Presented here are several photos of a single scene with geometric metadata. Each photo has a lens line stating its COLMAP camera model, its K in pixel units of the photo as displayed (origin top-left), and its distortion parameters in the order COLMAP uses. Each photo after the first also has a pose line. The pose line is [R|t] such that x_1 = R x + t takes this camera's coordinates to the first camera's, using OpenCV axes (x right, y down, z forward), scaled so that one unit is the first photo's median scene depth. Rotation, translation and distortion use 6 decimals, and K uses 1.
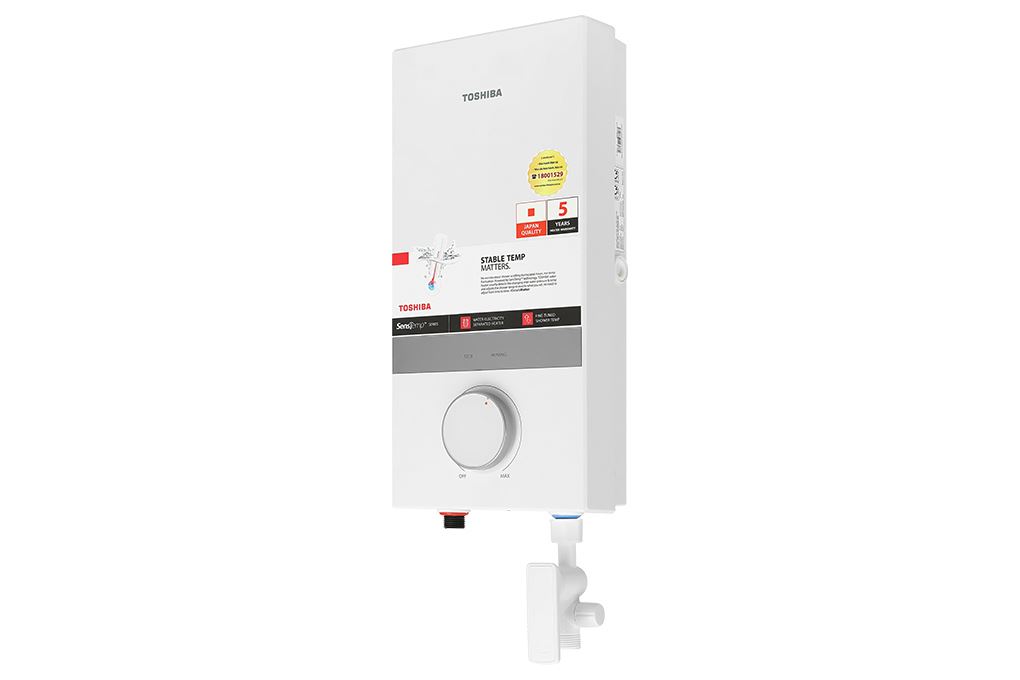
lens RADIAL K [[1722.4, 0, 510.0], [0, 1722.4, 340.0], [0, 0, 1]] dist [0.018774, 0.014683]
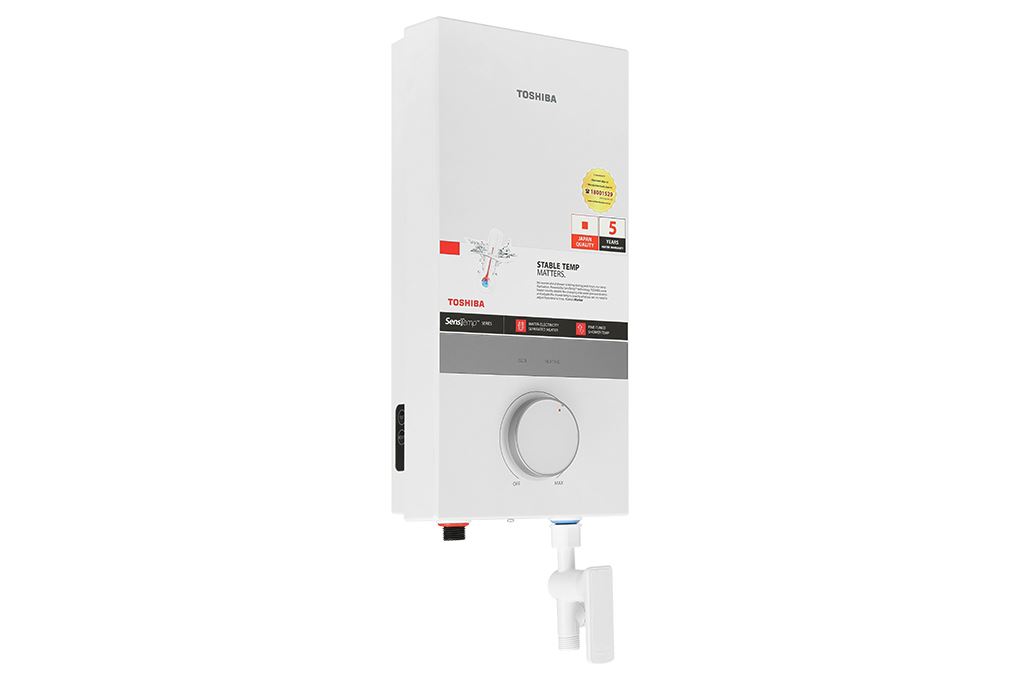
lens RADIAL K [[1722.4, 0, 510.0], [0, 1722.4, 340.0], [0, 0, 1]] dist [0.018774, 0.014683]
pose [[0.320197, 0.067822, 0.944920, -0.952152], [-0.066018, 0.996607, -0.049161, 0.046443], [-0.945048, -0.046640, 0.323588, 0.698033]]
